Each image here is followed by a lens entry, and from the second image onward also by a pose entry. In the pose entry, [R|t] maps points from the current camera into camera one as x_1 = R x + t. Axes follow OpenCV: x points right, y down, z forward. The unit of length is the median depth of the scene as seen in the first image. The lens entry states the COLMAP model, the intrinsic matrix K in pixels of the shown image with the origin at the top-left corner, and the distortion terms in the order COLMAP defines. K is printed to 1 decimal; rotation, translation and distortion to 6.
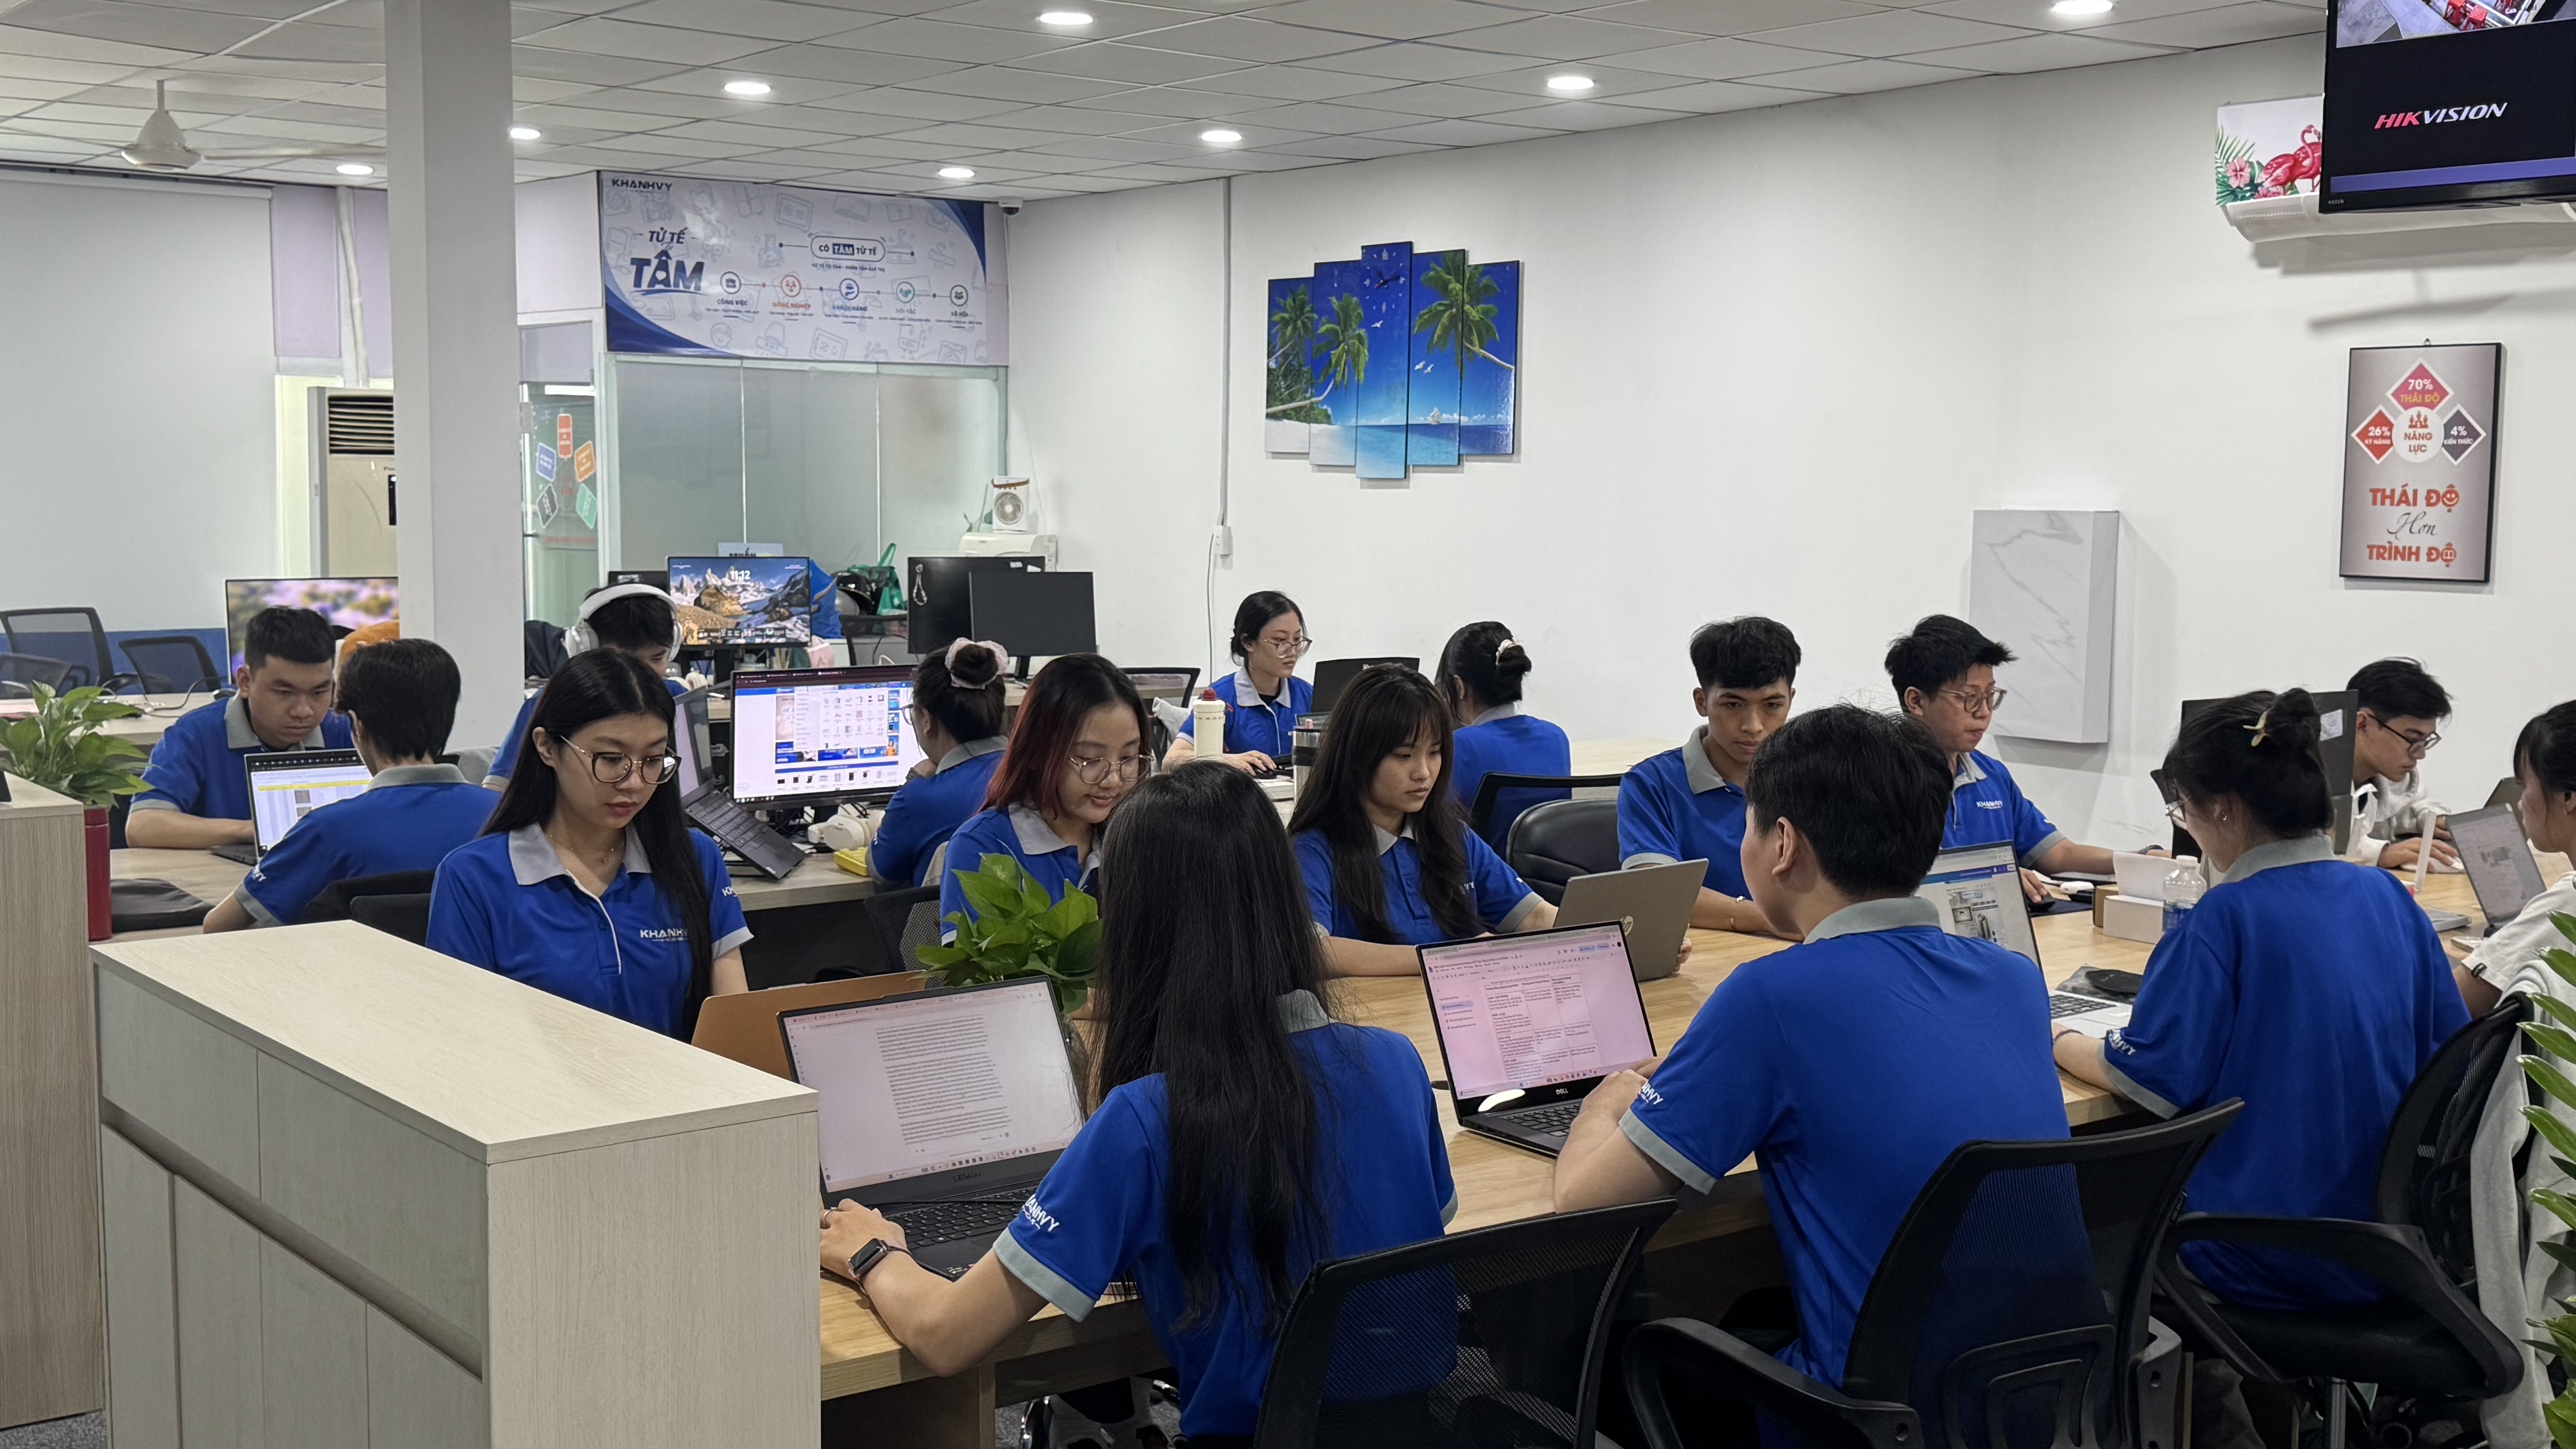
lens RADIAL K [[2749.4, 0, 1301.6], [0, 2749.4, 718.3], [0, 0, 1]] dist [0.201090, -0.456191]
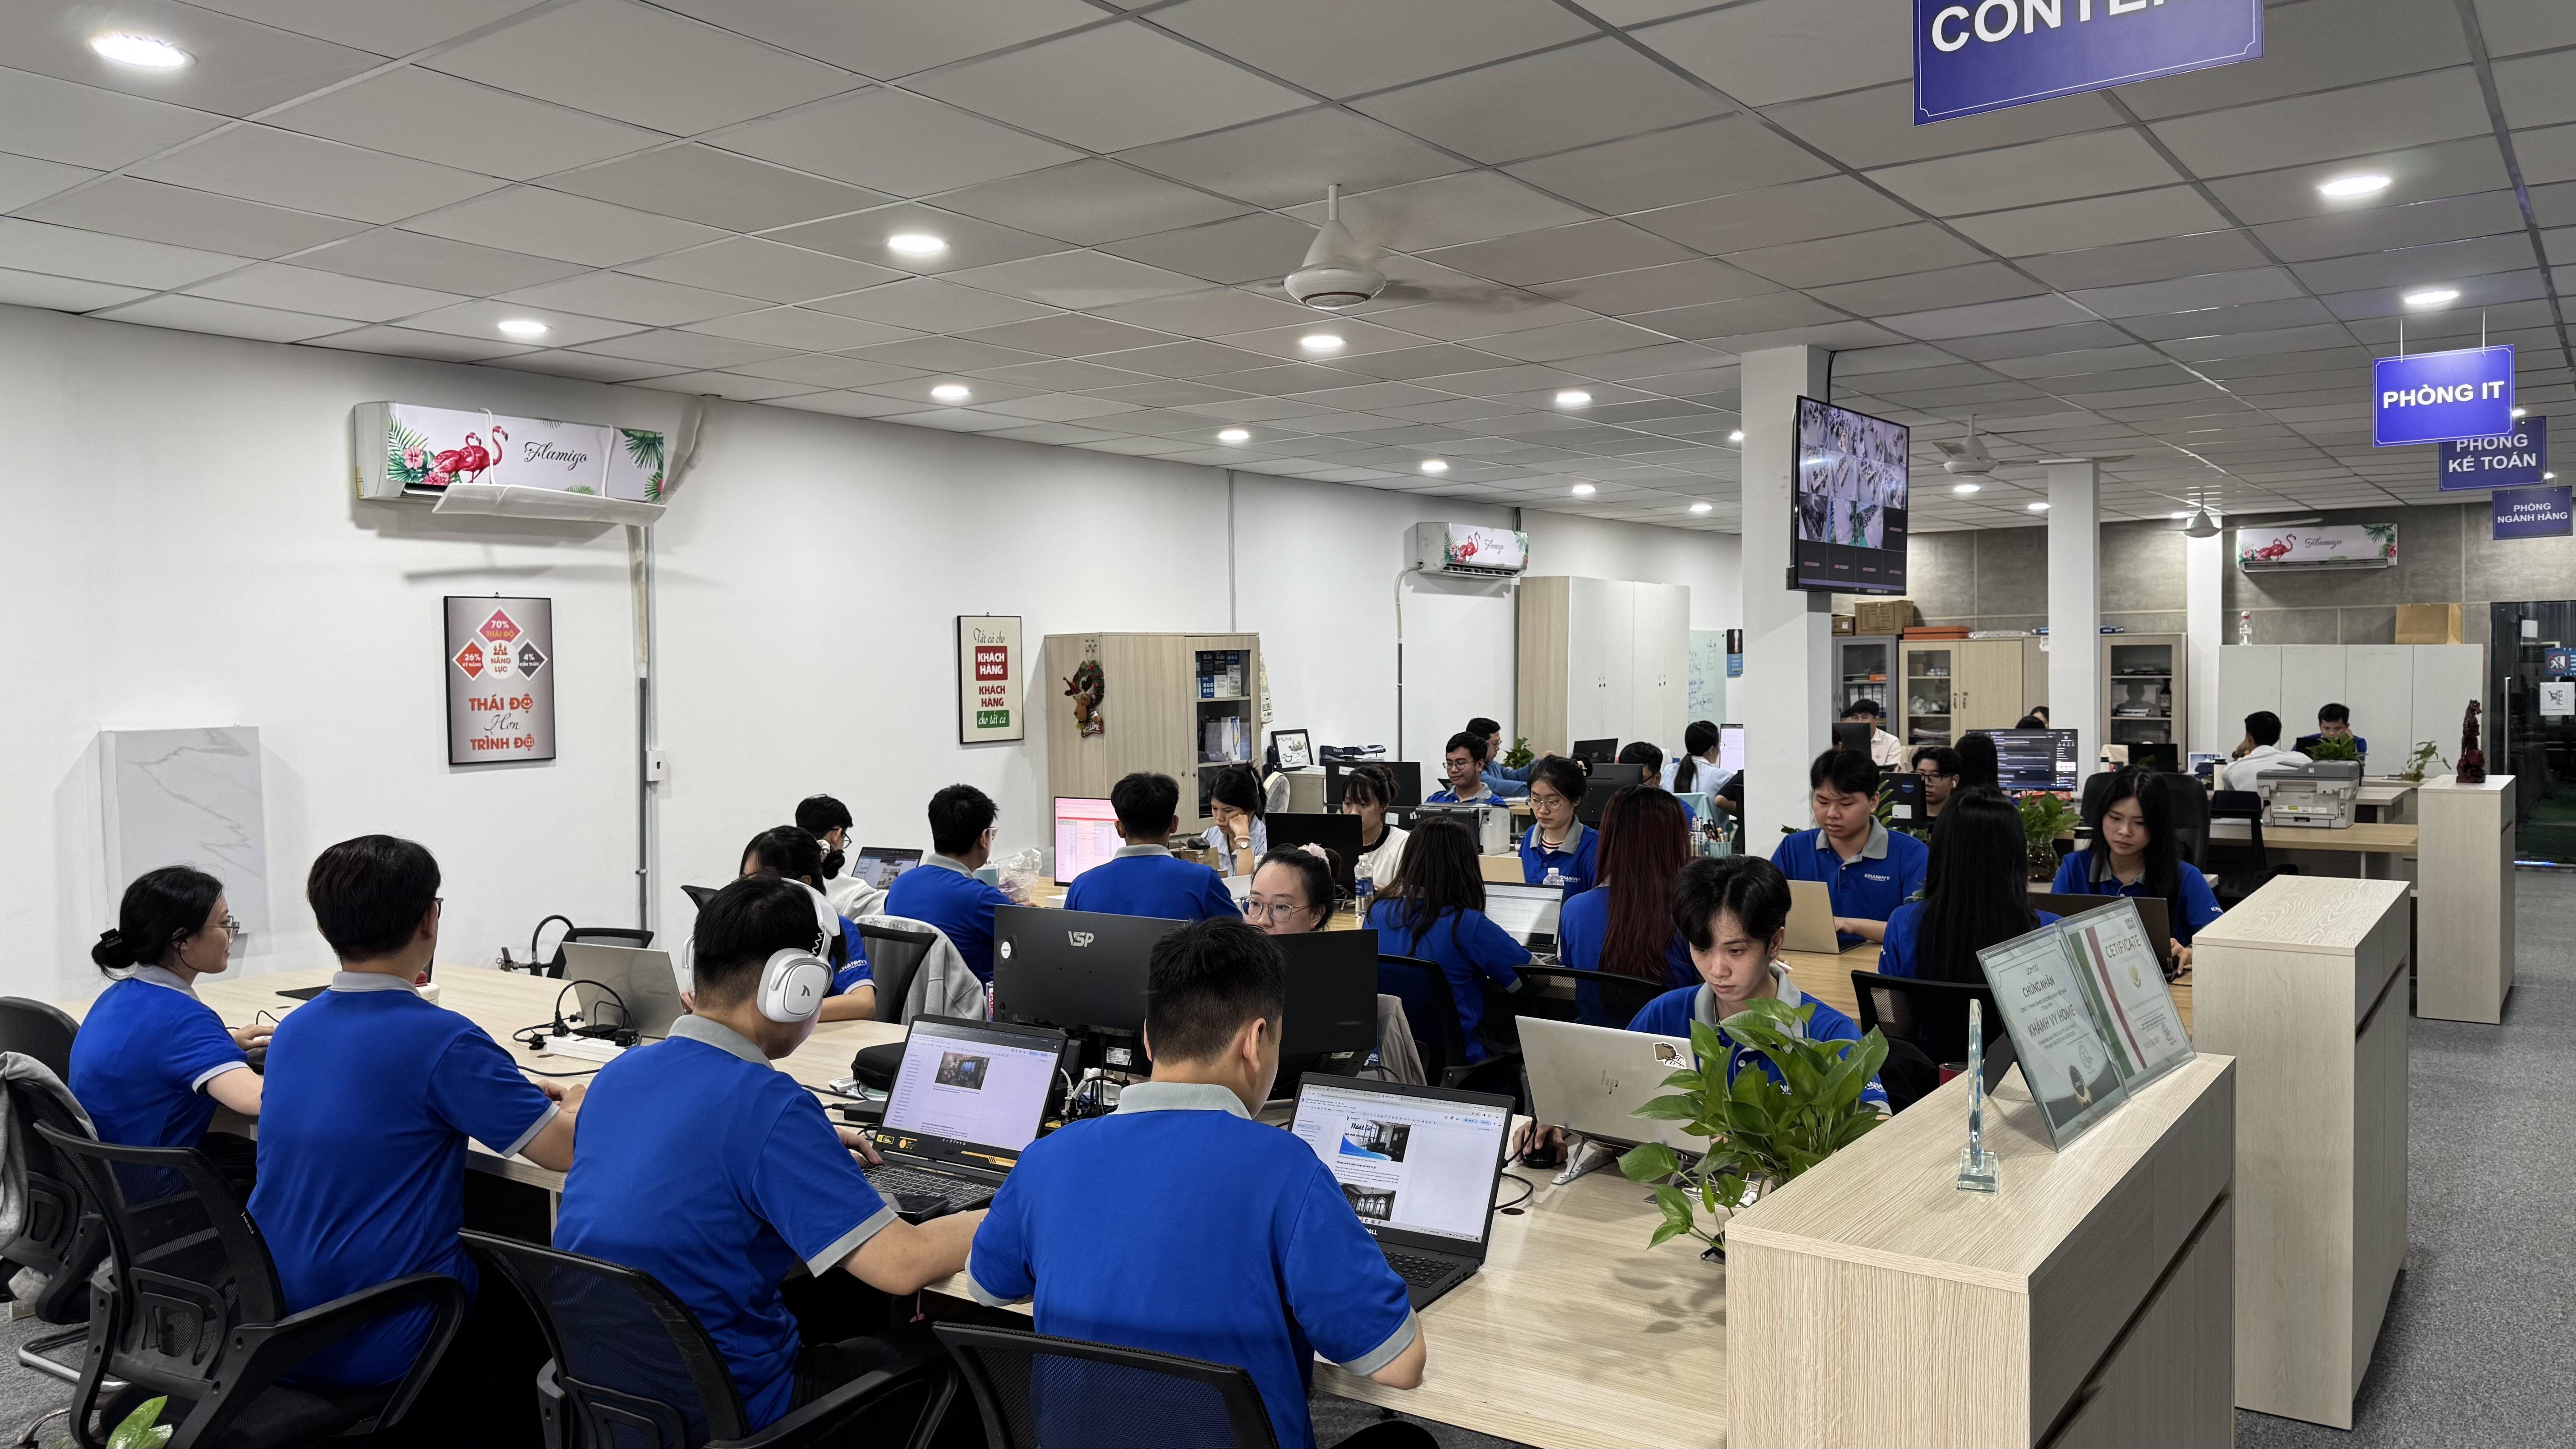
lens RADIAL K [[1840.8, 0, 1291.6], [0, 1840.8, 723.8], [0, 0, 1]] dist [0.099924, -0.142170]
pose [[-0.285060, -0.039121, 0.957711, -0.462779], [0.097991, 0.992742, 0.069719, -0.071273], [-0.953488, 0.113721, -0.279157, 0.662380]]
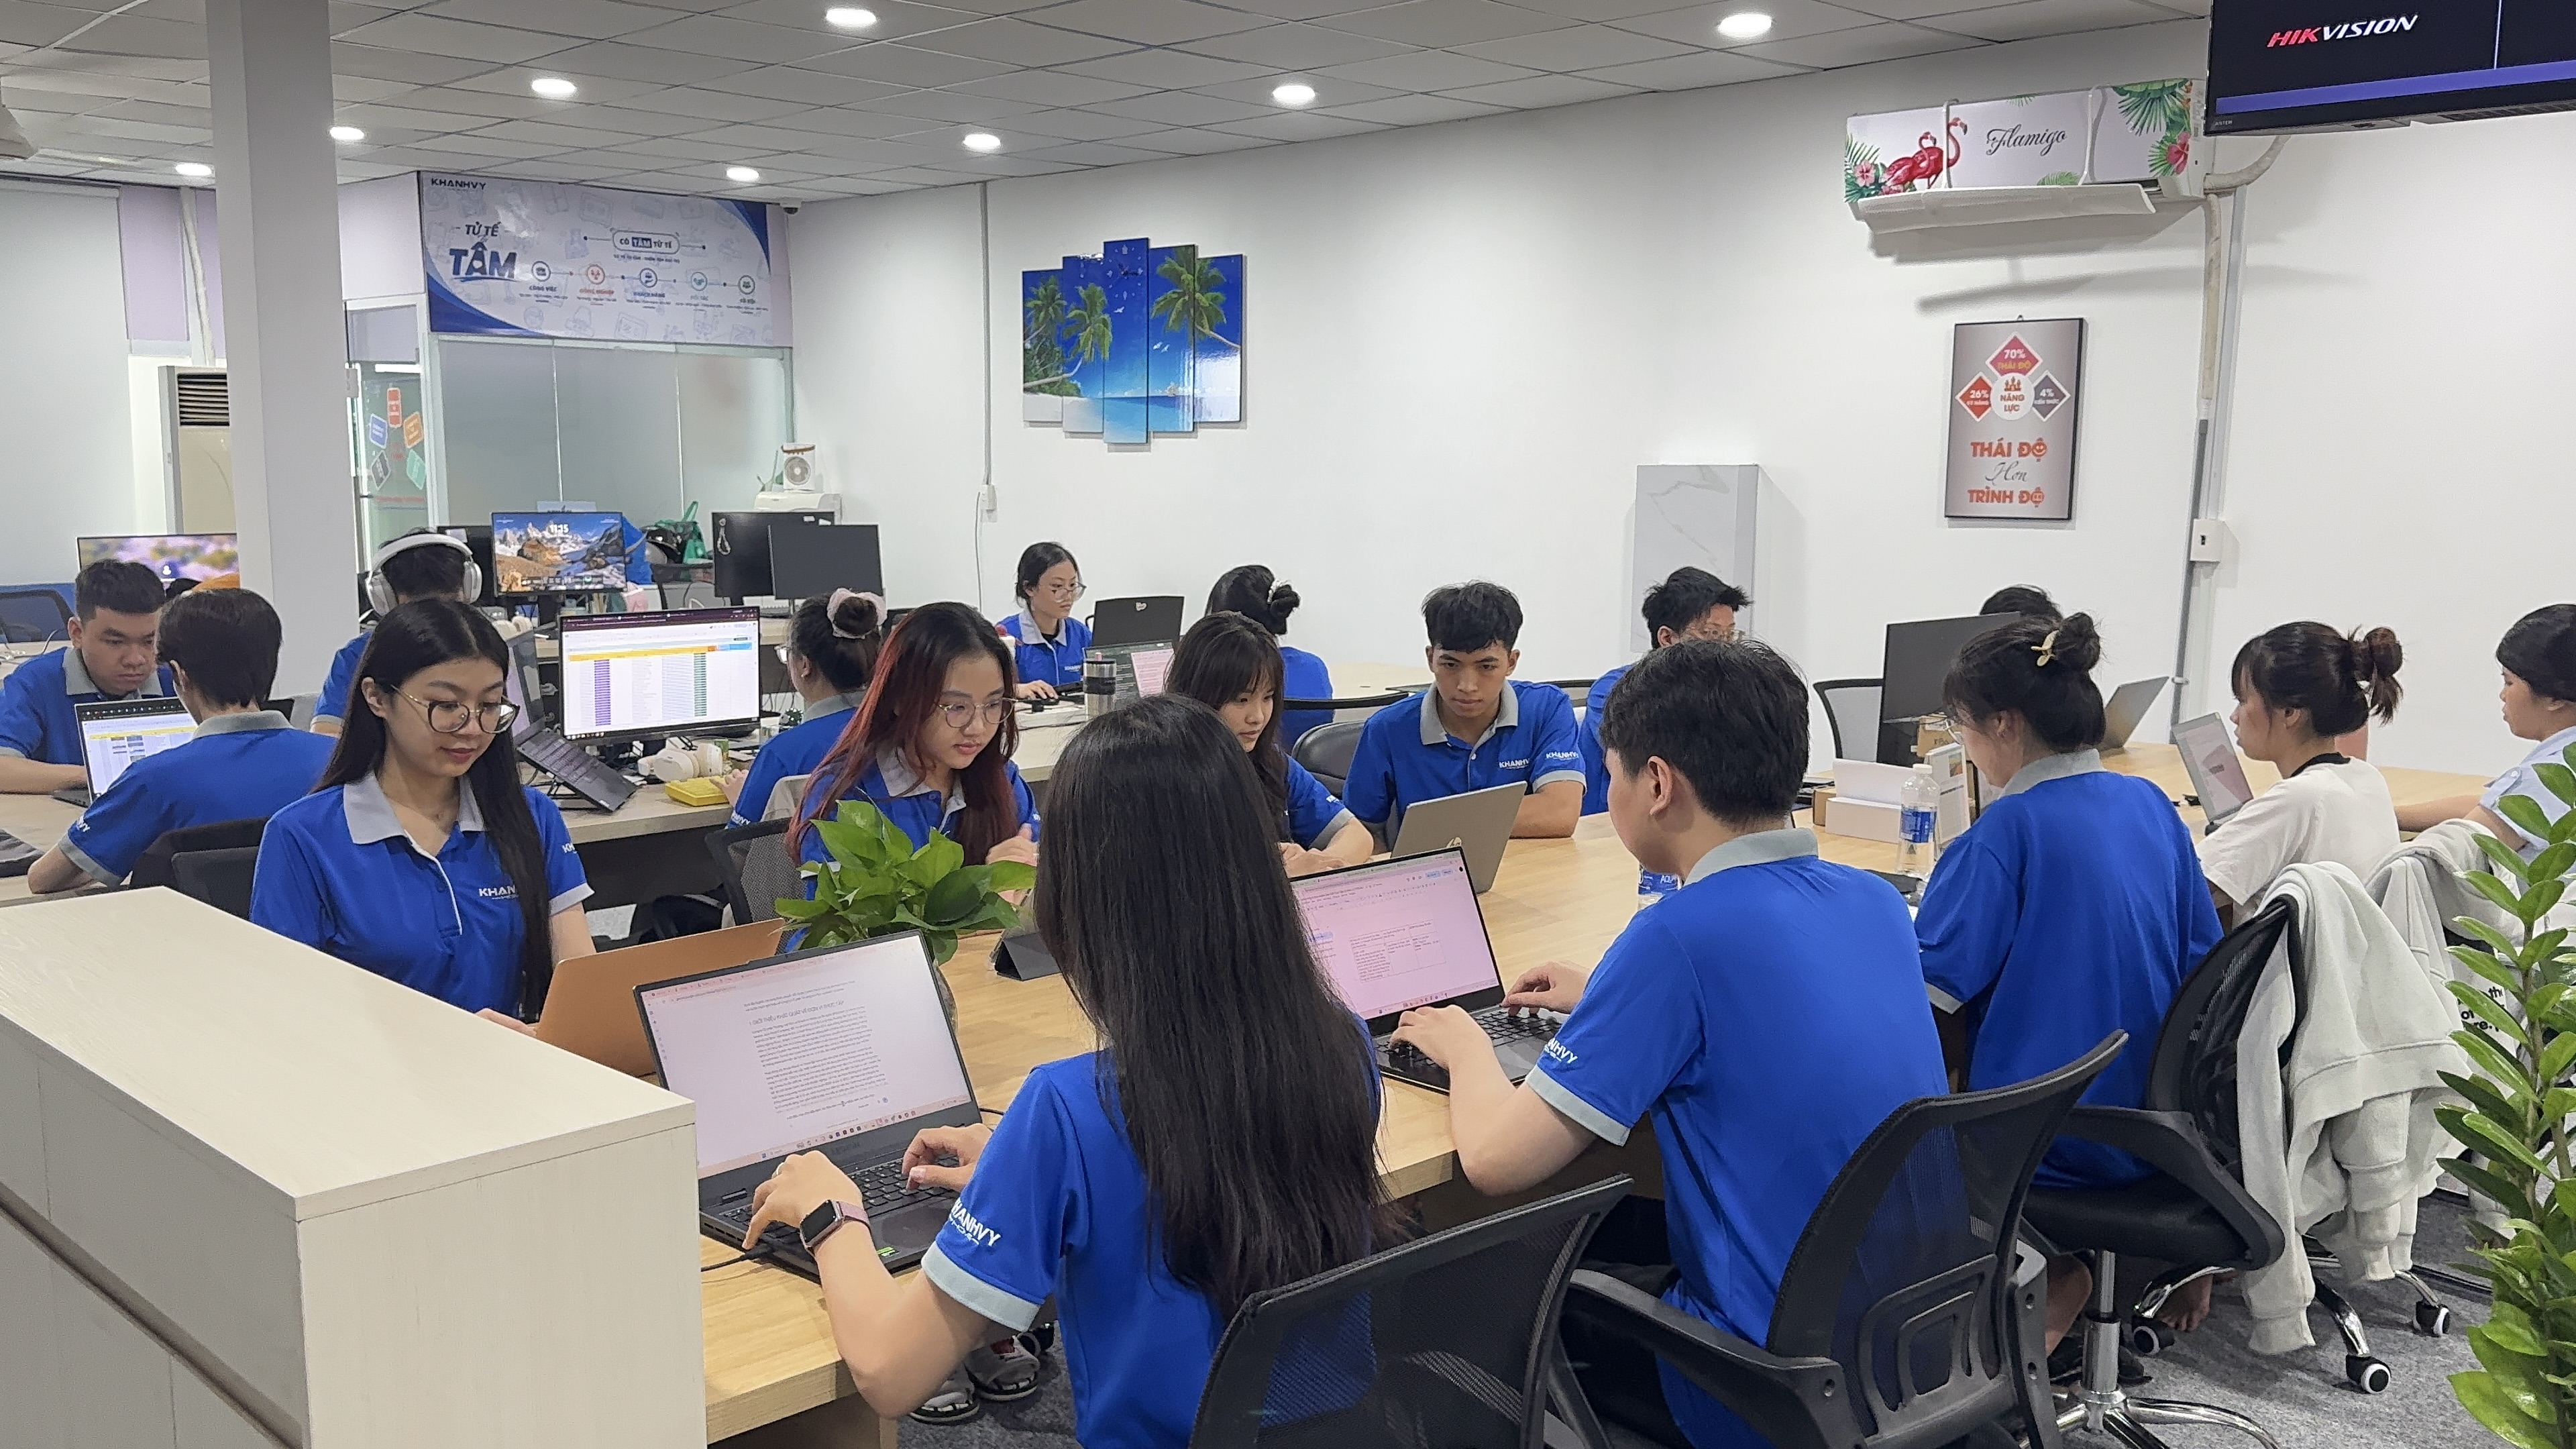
lens RADIAL K [[2158.0, 0, 1280.8], [0, 2158.0, 742.2], [0, 0, 1]] dist [0.198228, -0.442549]
pose [[0.992871, -0.021199, 0.117294, -0.017917], [0.015843, 0.998797, 0.046409, -0.001902], [-0.118136, -0.044220, 0.992012, 0.076764]]
